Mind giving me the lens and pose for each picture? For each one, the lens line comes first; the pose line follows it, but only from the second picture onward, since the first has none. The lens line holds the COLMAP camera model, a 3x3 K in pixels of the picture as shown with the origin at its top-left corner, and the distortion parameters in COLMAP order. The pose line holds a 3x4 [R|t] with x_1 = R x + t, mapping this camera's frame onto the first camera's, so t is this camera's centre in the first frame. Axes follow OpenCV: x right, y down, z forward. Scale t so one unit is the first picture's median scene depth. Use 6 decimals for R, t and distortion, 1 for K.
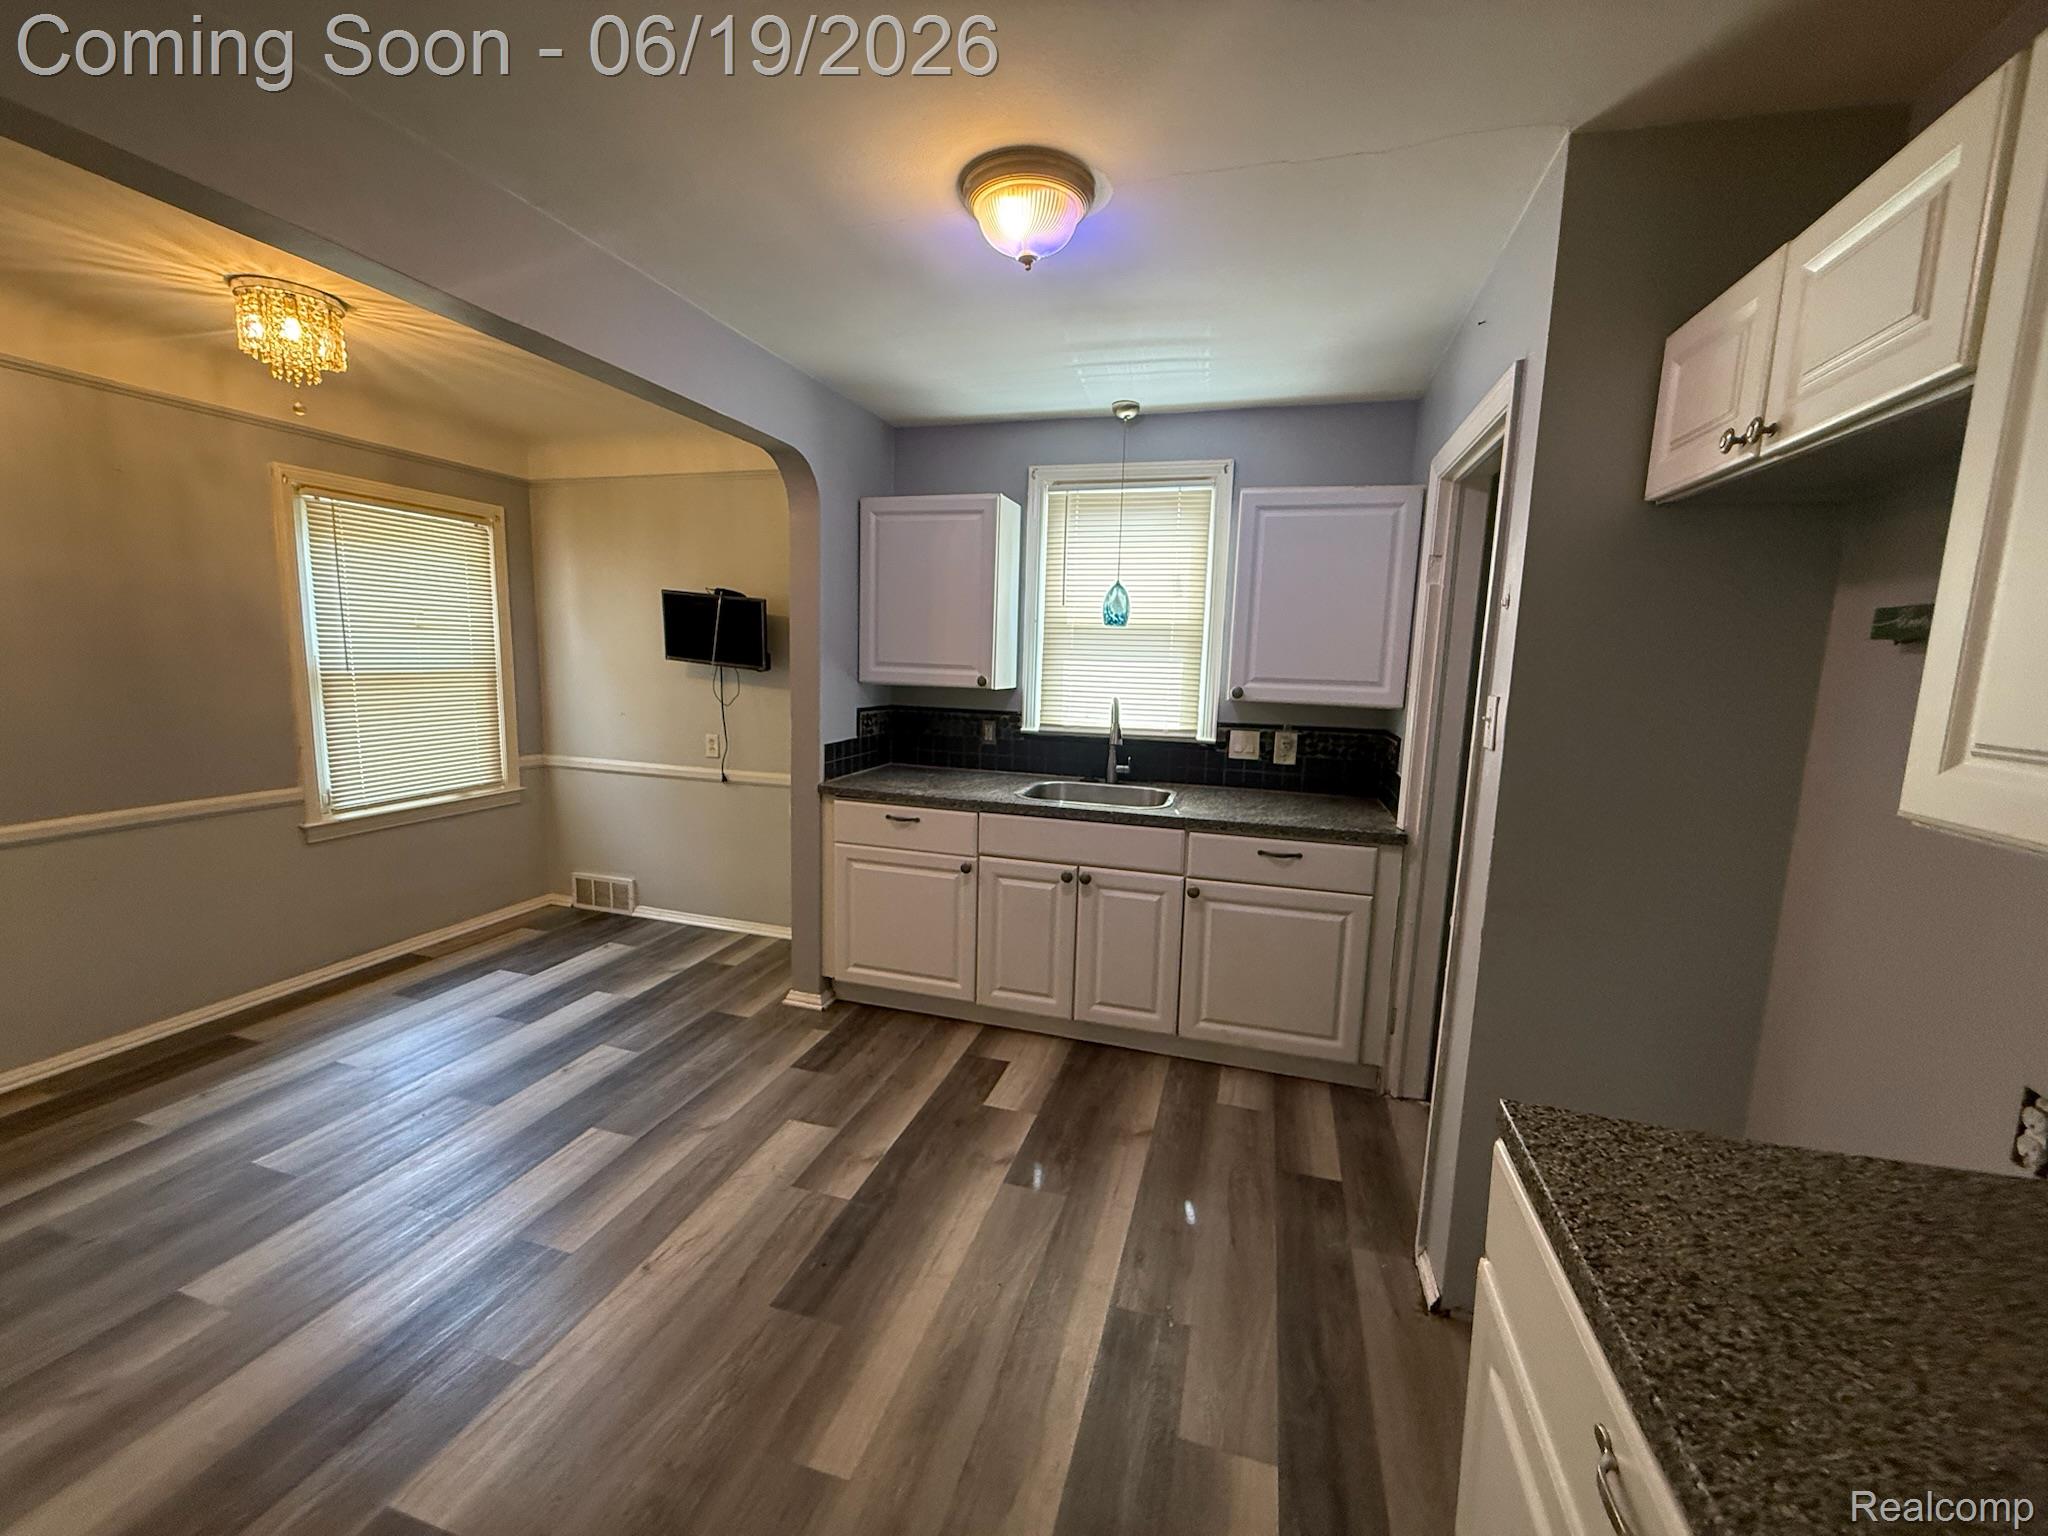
lens RADIAL K [[818.1, 0, 1024.9], [0, 818.1, 767.9], [0, 0, 1]] dist [-0.001777, 0.000338]
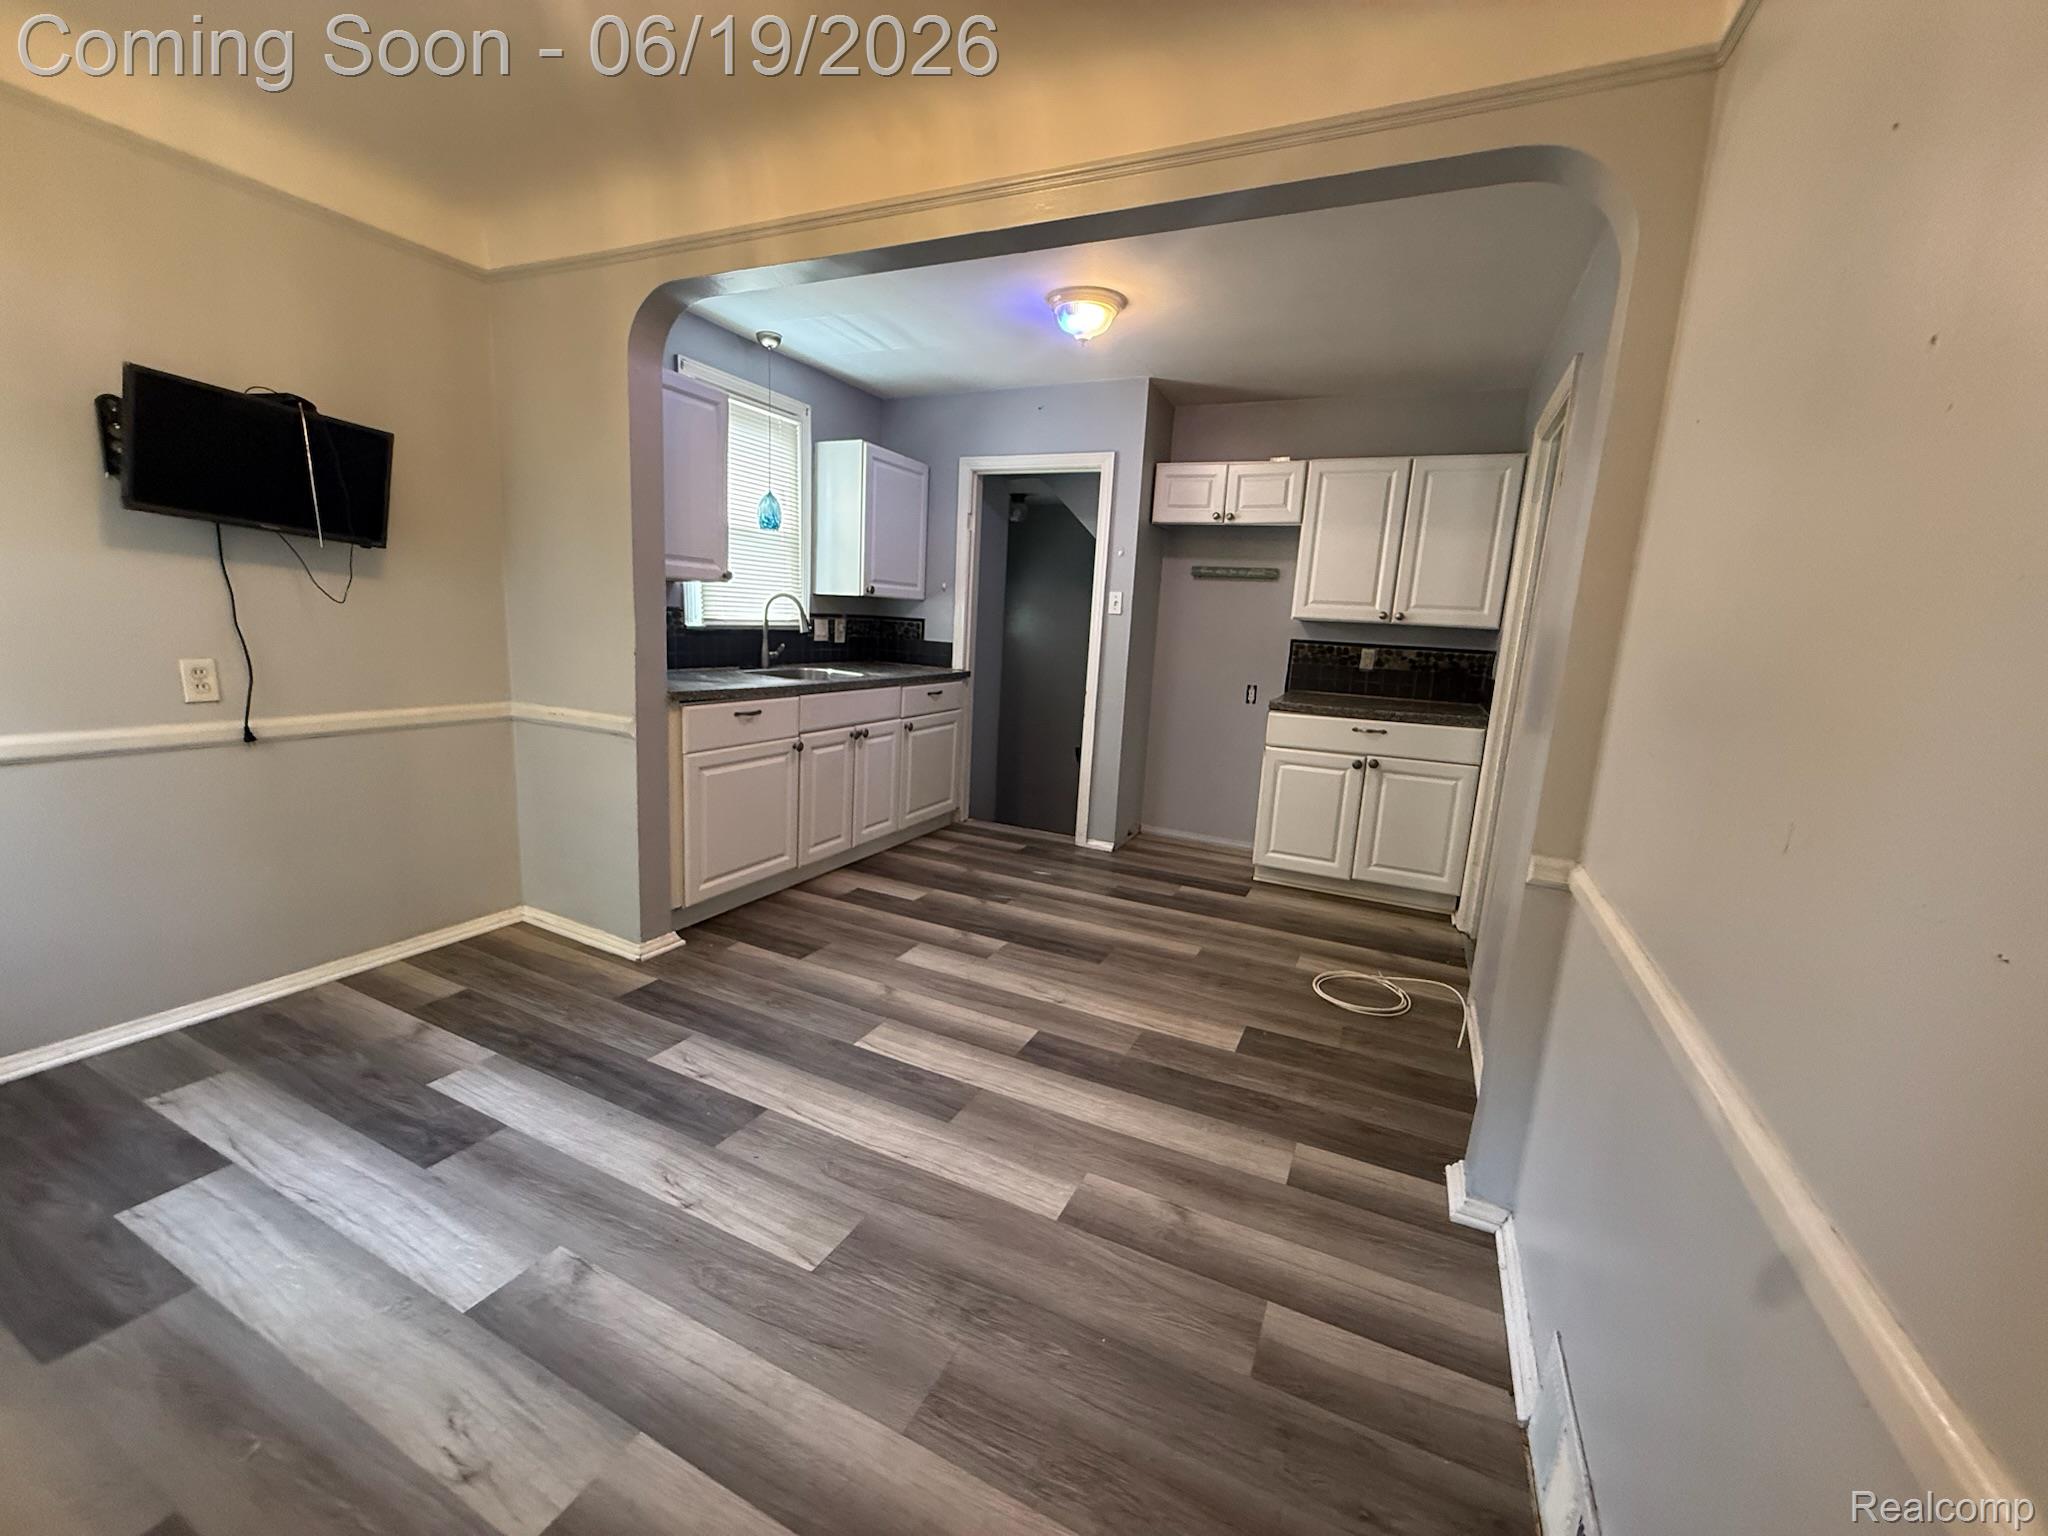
lens RADIAL K [[818.1, 0, 1024.7], [0, 818.1, 769.4], [0, 0, 1]] dist [-0.001777, 0.000338]
pose [[0.148507, -0.201287, 0.968209, -1.062545], [0.085917, 0.977990, 0.190143, -0.032160], [-0.985172, 0.054948, 0.162532, 0.490370]]
